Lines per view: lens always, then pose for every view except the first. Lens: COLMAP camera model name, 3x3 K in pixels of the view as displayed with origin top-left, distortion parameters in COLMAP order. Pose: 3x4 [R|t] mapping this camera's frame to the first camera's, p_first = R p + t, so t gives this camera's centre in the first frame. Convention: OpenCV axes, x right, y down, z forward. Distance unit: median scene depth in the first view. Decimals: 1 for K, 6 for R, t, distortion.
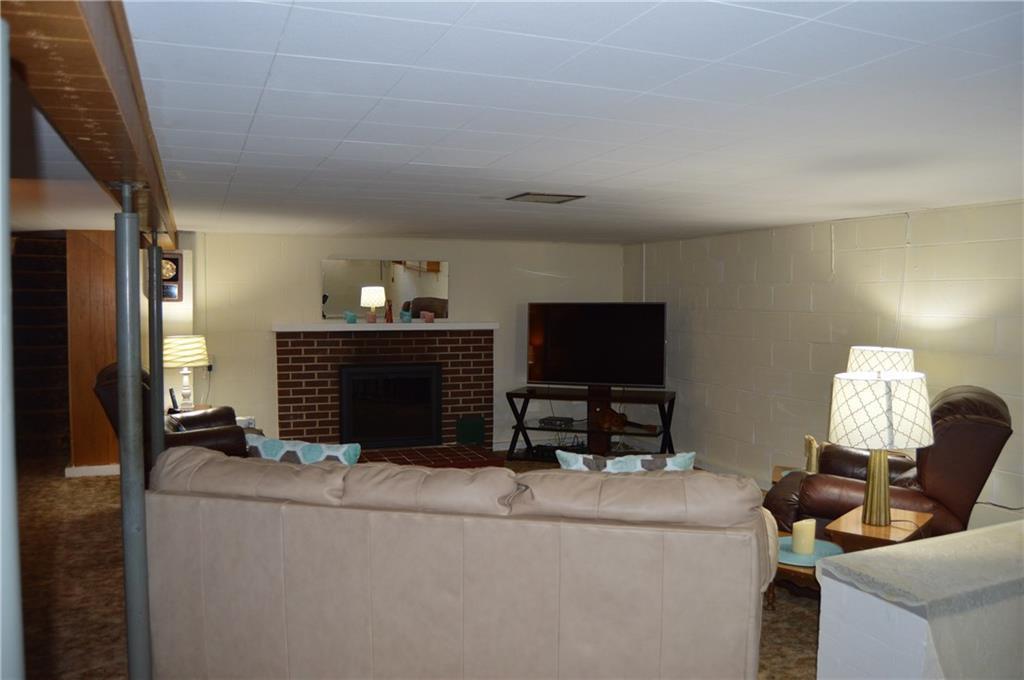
lens RADIAL K [[801.7, 0, 508.6], [0, 801.7, 335.3], [0, 0, 1]] dist [-0.035483, 0.002741]
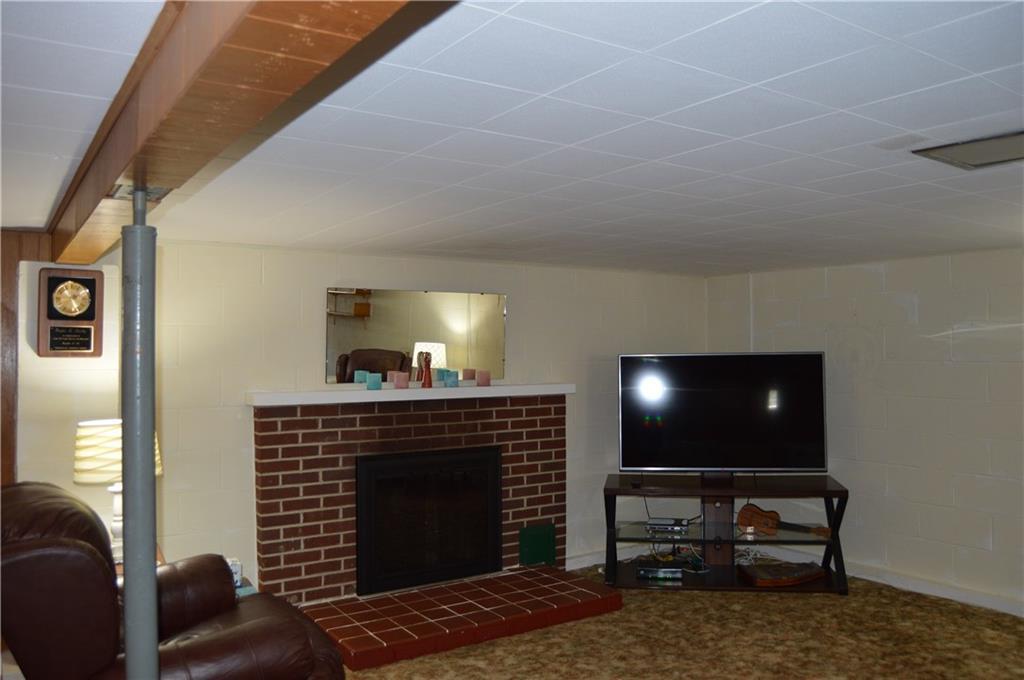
lens RADIAL K [[801.7, 0, 514.9], [0, 801.7, 346.7], [0, 0, 1]] dist [-0.035483, 0.002741]
pose [[0.971850, -0.004948, 0.235548, -0.238525], [0.016861, 0.998677, -0.048589, -0.016255], [-0.234996, 0.051193, 0.970647, 0.363604]]
